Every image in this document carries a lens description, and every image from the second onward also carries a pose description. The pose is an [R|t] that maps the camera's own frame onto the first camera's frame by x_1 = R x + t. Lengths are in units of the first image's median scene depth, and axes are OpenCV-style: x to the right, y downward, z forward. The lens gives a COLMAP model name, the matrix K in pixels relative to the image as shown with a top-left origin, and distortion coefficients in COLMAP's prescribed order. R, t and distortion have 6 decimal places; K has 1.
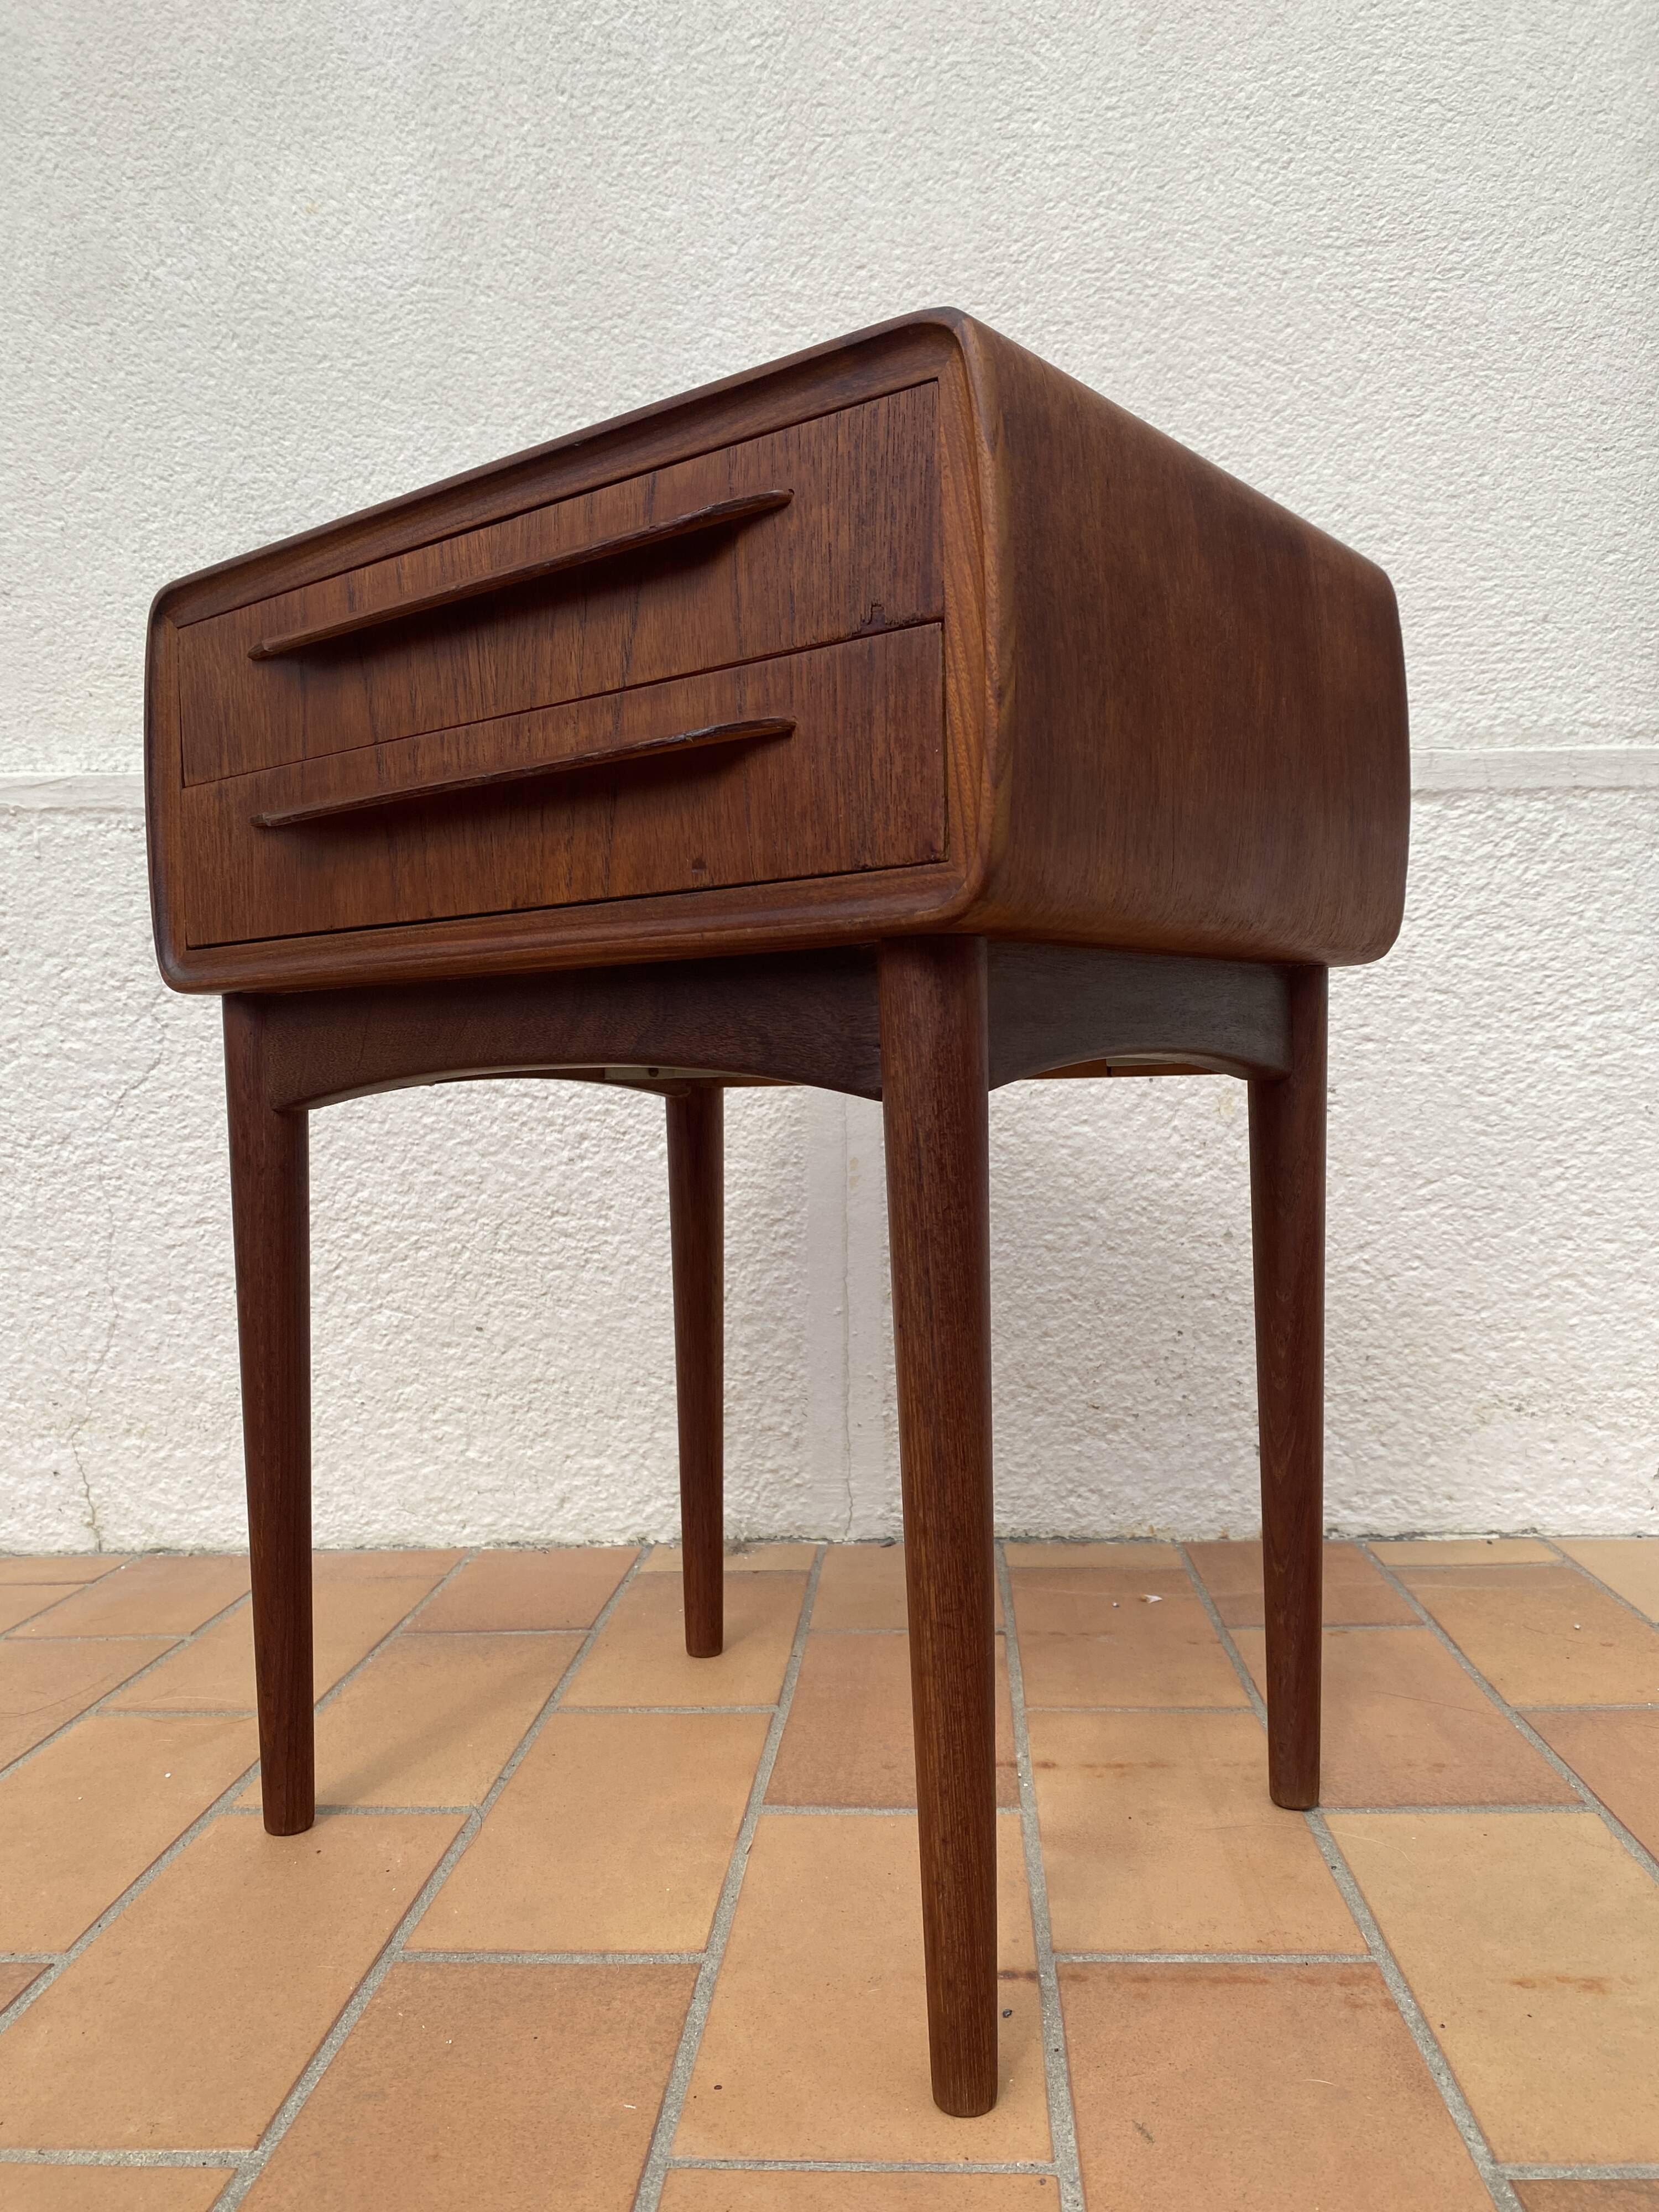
lens RADIAL K [[1721.9, 0, 855.6], [0, 1721.9, 1119.1], [0, 0, 1]] dist [0.009385, -0.010911]
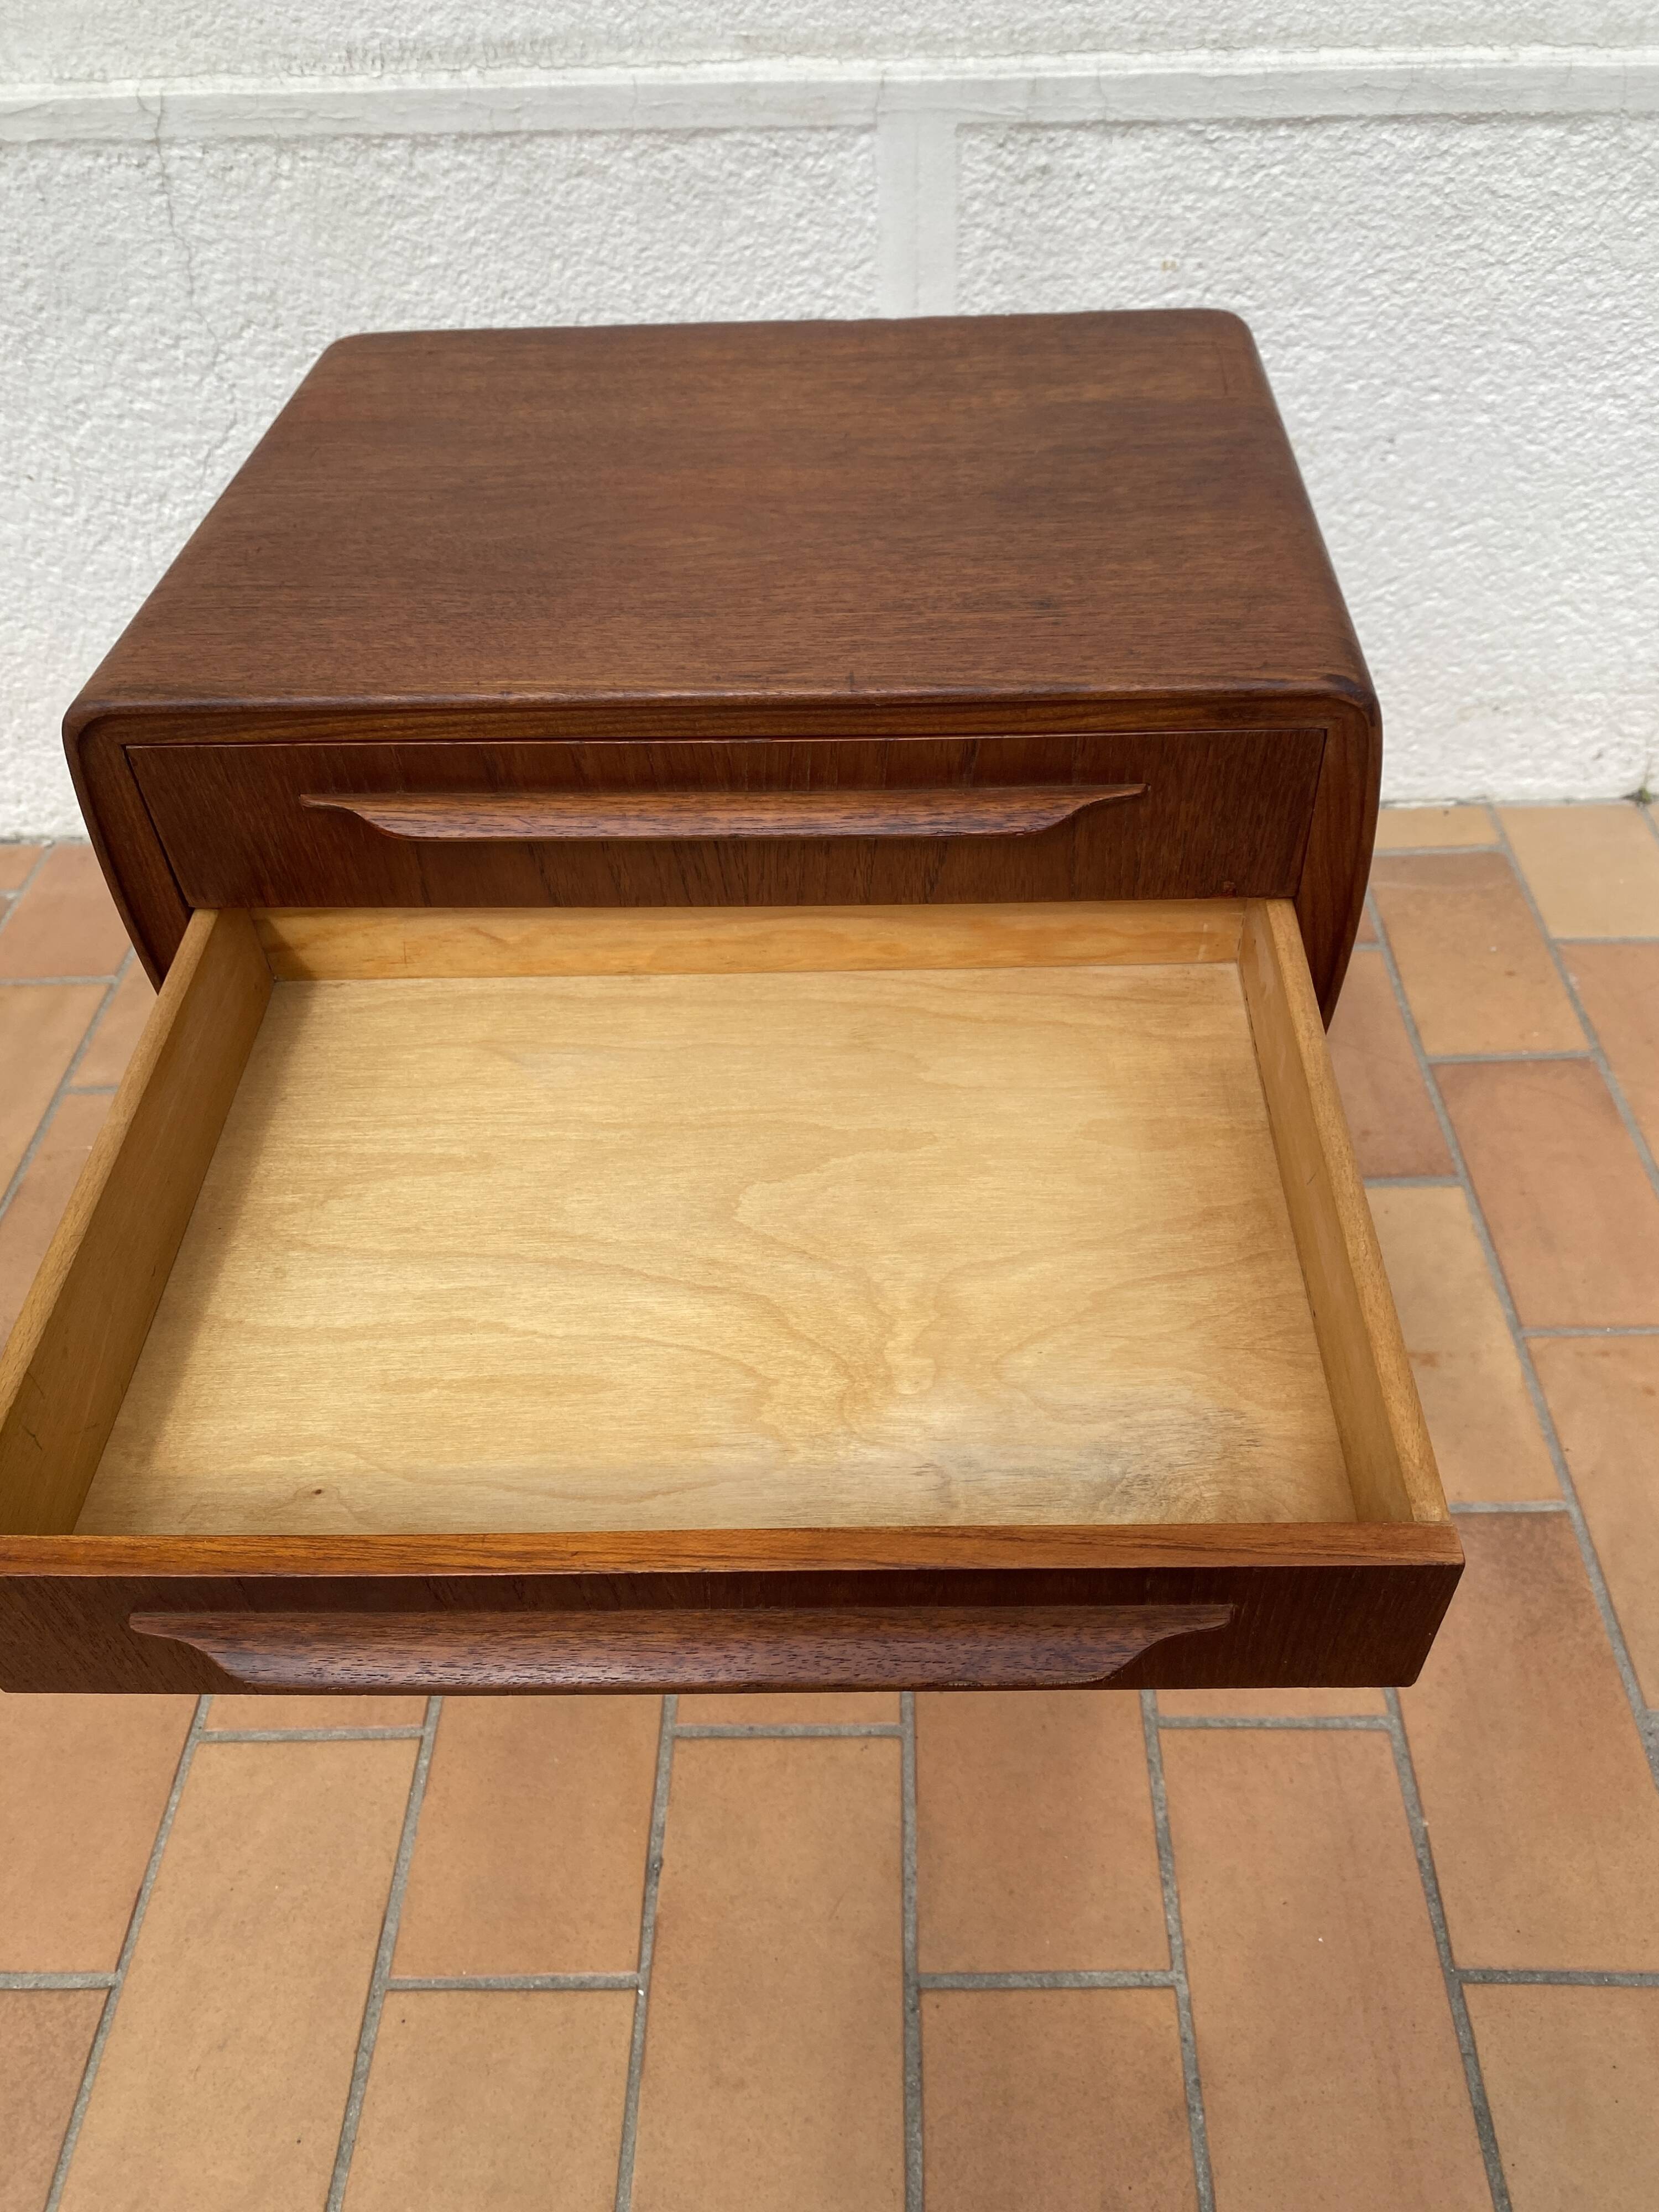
lens RADIAL K [[1721.9, 0, 860.3], [0, 1721.9, 1138.0], [0, 0, 1]] dist [0.009385, -0.010911]
pose [[0.998899, -0.042680, 0.019492, -0.078853], [0.017633, 0.726448, 0.686995, -0.417894], [-0.043481, -0.685894, 0.726401, -0.030835]]
